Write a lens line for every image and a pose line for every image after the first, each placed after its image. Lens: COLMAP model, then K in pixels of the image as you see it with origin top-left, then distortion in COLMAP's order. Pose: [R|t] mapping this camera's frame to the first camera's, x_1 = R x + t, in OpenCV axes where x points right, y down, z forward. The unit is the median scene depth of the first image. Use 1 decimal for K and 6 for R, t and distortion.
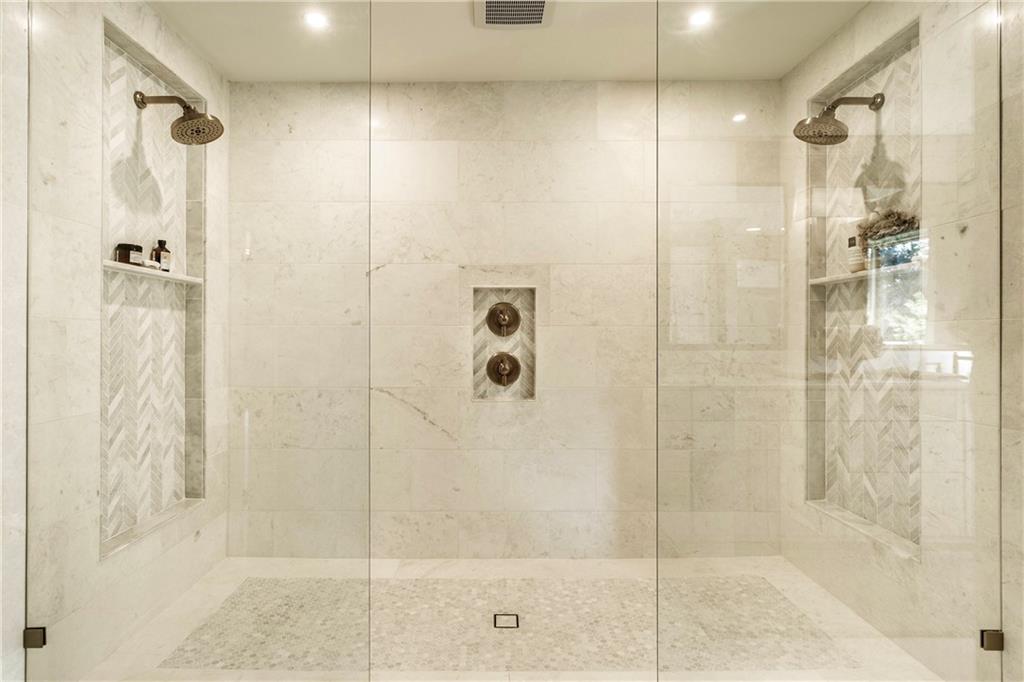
lens RADIAL K [[488.9, 0, 507.7], [0, 488.9, 334.6], [0, 0, 1]] dist [0.001947, 0.000181]
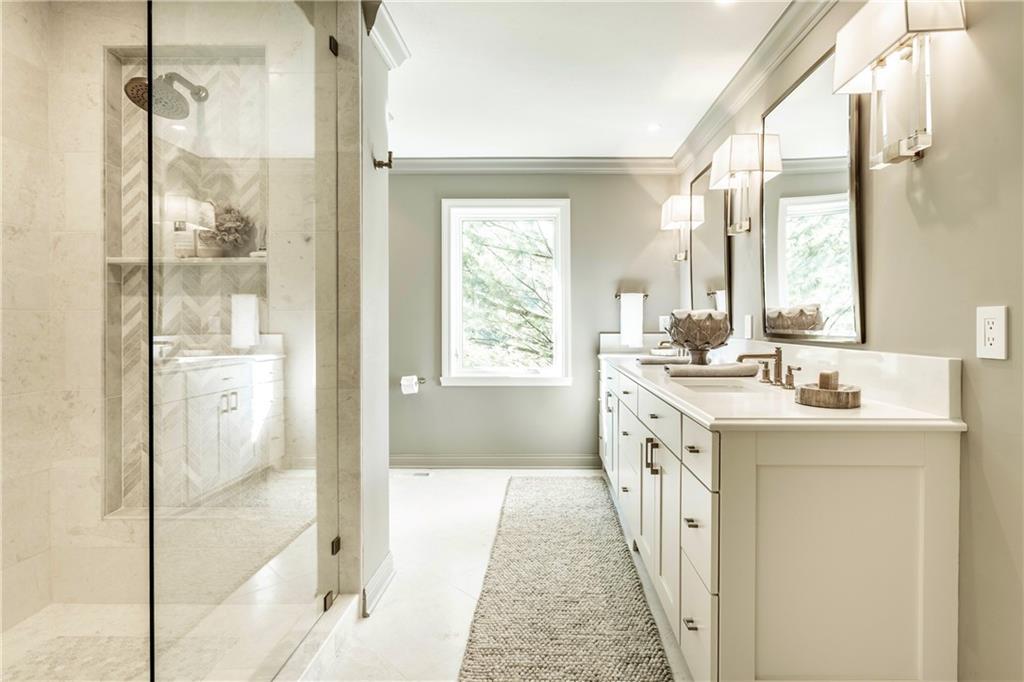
lens RADIAL K [[504.1, 0, 512.1], [0, 504.1, 326.0], [0, 0, 1]] dist [0.000020, -0.000423]
pose [[0.085846, -0.004736, 0.996297, -0.207206], [-0.001979, 0.999986, 0.004924, 0.002214], [-0.996306, -0.002394, 0.085835, 0.225278]]
